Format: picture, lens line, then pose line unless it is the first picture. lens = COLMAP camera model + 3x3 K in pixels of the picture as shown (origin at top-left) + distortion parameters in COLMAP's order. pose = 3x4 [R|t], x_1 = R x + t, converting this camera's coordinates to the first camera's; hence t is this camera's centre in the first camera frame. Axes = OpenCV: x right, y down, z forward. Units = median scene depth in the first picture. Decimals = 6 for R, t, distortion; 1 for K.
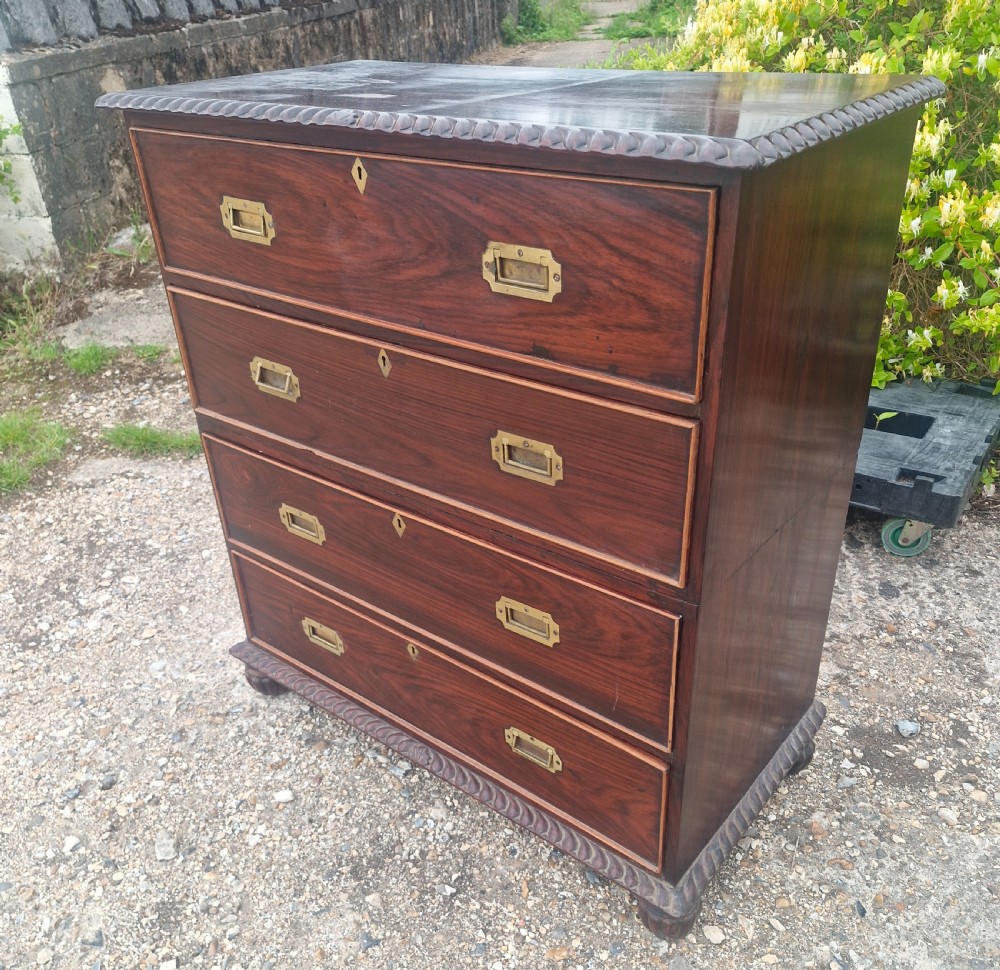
lens RADIAL K [[929.0, 0, 506.0], [0, 929.0, 556.8], [0, 0, 1]] dist [0.115805, -0.180556]
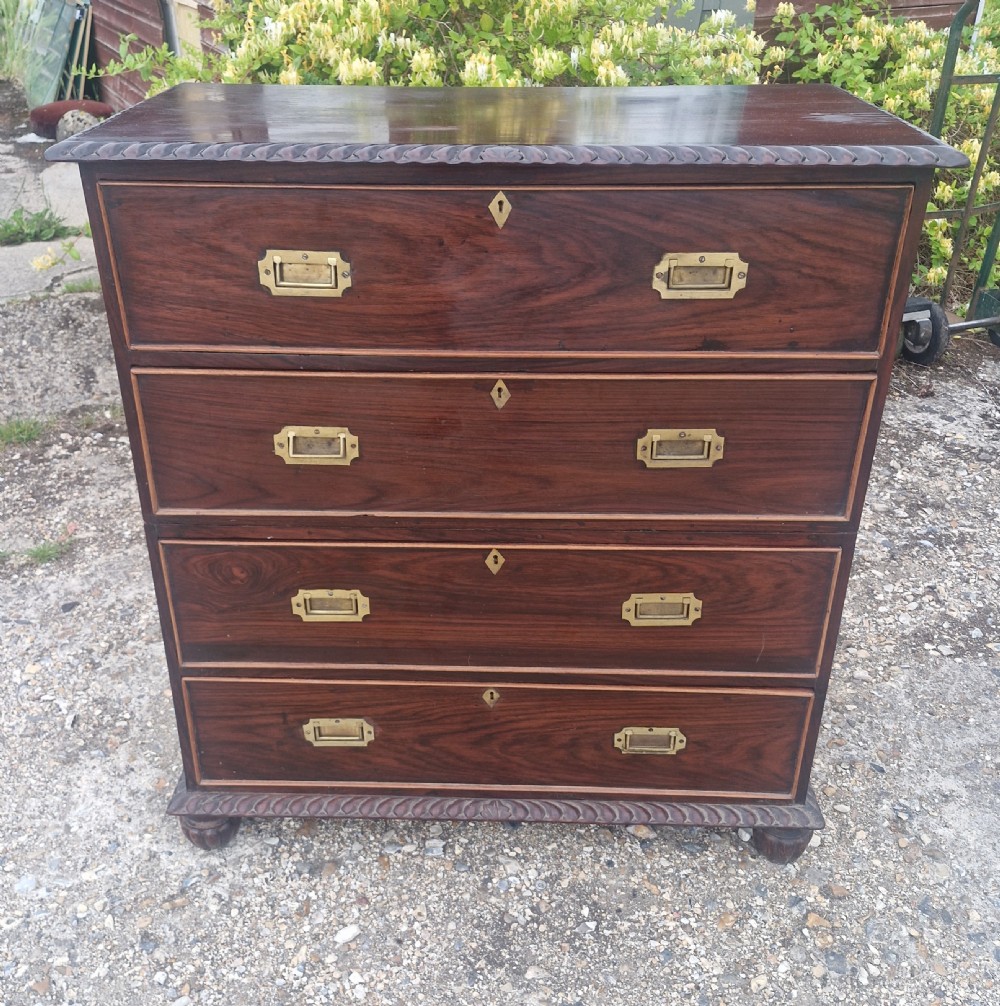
lens RADIAL K [[1059.7, 0, 474.0], [0, 1059.7, 517.7], [0, 0, 1]] dist [0.117882, -0.190844]
pose [[0.796033, -0.259534, 0.546785, -0.615164], [0.296408, 0.954815, 0.021682, -0.092510], [-0.527706, 0.144812, 0.836992, 0.093090]]
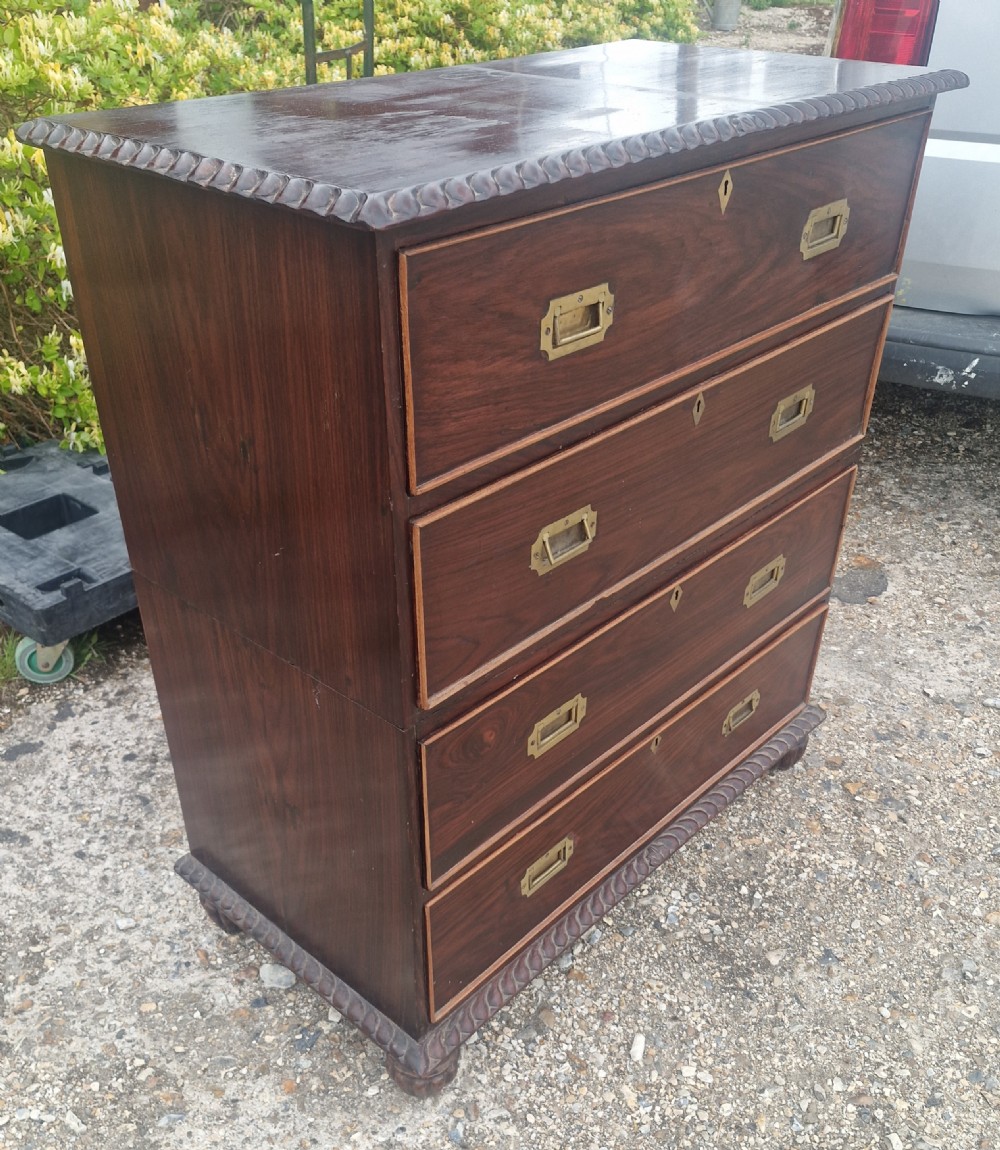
lens RADIAL K [[1099.7, 0, 482.0], [0, 1099.7, 695.6], [0, 0, 1]] dist [0.141306, -0.254239]
pose [[0.067172, -0.548614, 0.833373, -0.907400], [0.529660, 0.727457, 0.436196, -0.449469], [-0.845546, 0.412104, 0.339444, 0.730571]]
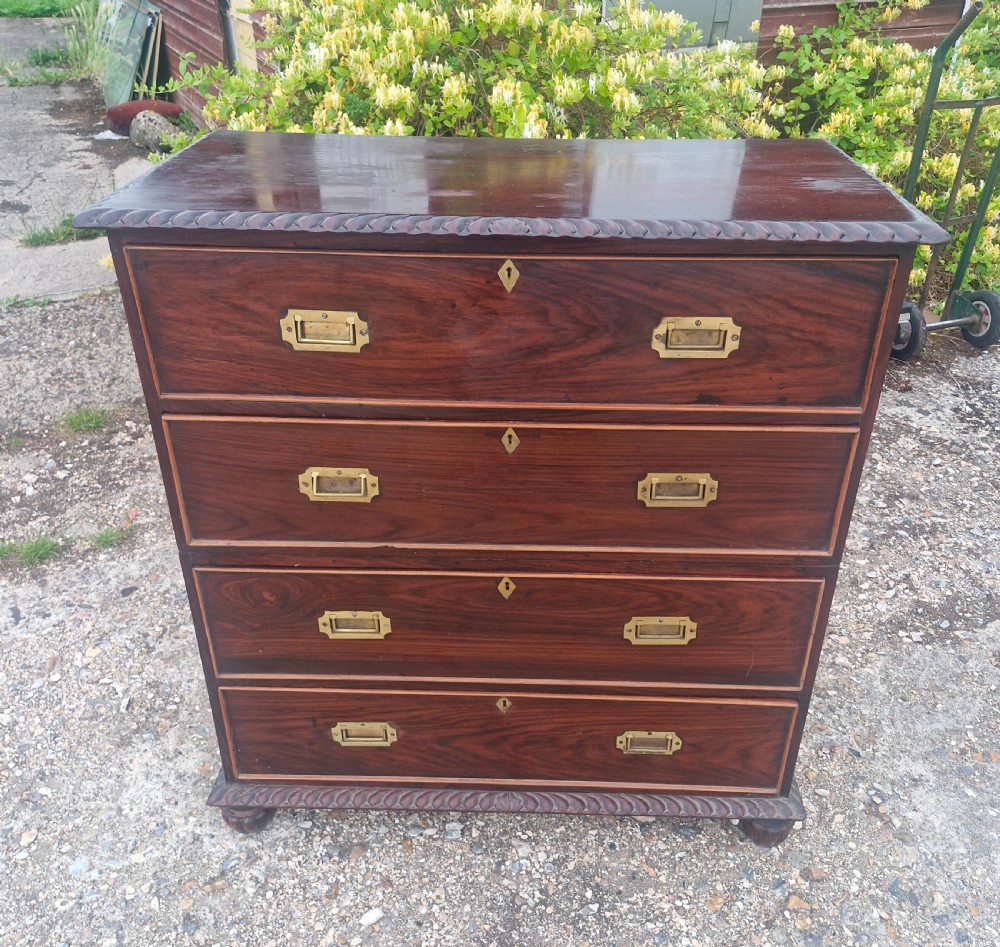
lens RADIAL K [[922.9, 0, 521.9], [0, 922.9, 491.0], [0, 0, 1]] dist [0.113545, -0.176388]
pose [[0.790920, -0.274158, 0.547068, -0.544716], [0.289858, 0.955210, 0.059633, -0.166108], [-0.538914, 0.111407, 0.834961, 0.117260]]
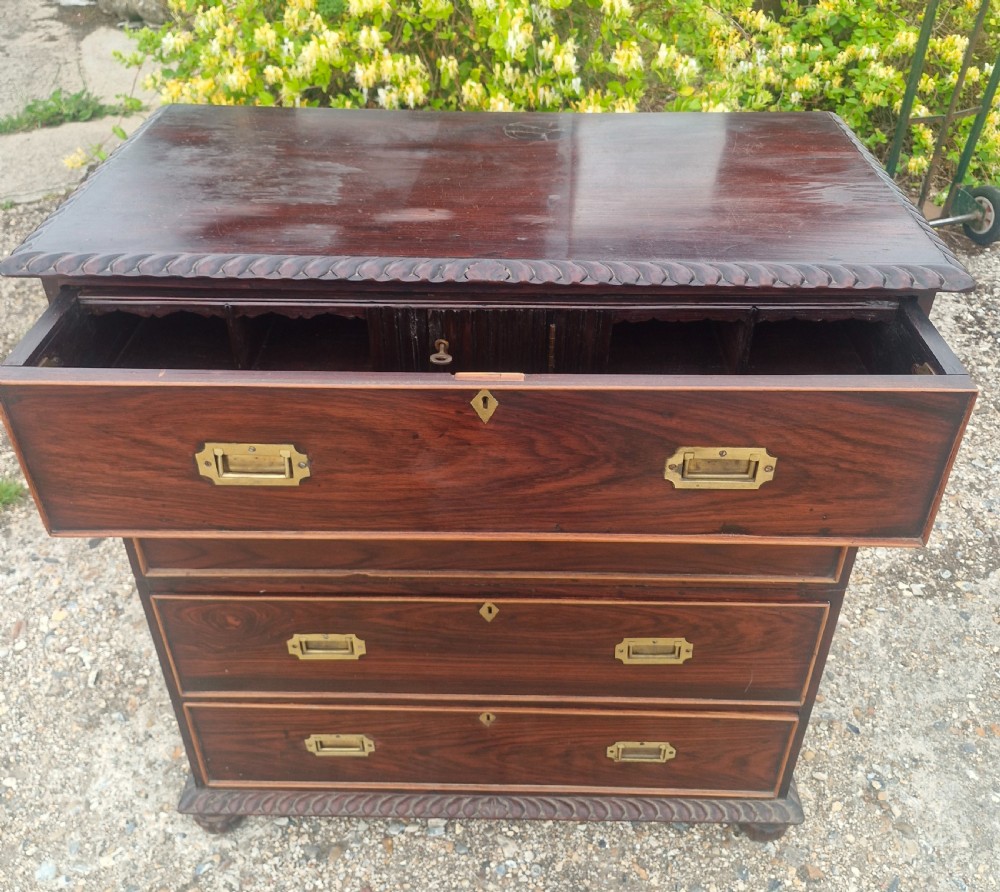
lens RADIAL K [[937.0, 0, 517.8], [0, 937.0, 371.3], [0, 0, 1]] dist [0.043674, -0.058268]
pose [[0.785422, -0.303826, 0.539261, -0.462974], [0.293452, 0.949880, 0.107767, -0.313641], [-0.544976, 0.073605, 0.835215, 0.147885]]
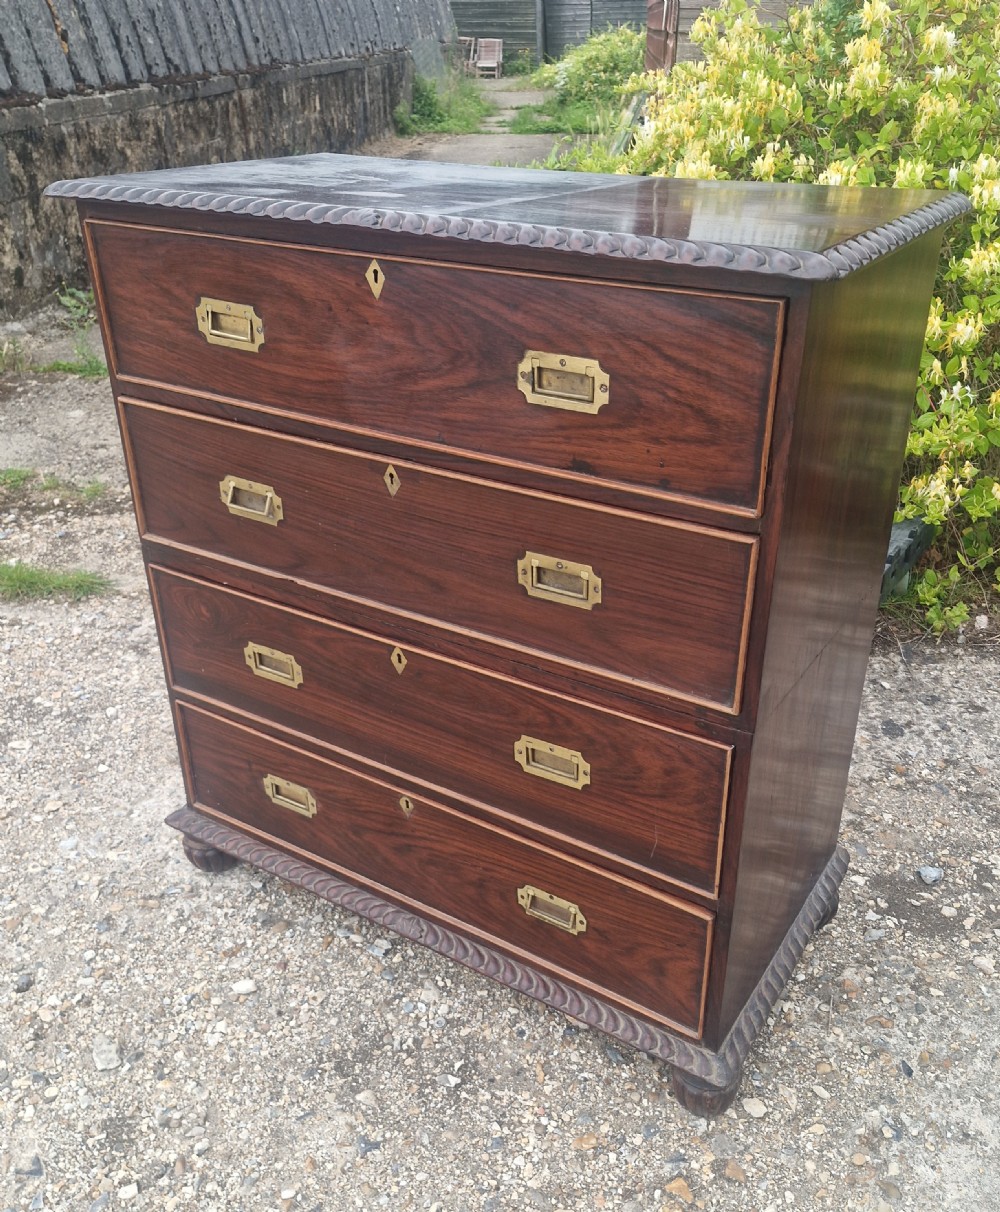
lens RADIAL K [[1095.8, 0, 531.1], [0, 1095.8, 651.9], [0, 0, 1]] dist [0.109049, -0.162678]
pose [[0.992341, -0.019726, 0.121947, -0.102046], [0.027327, 0.997765, -0.060977, 0.021911], [-0.120471, 0.063843, 0.990662, -0.050949]]
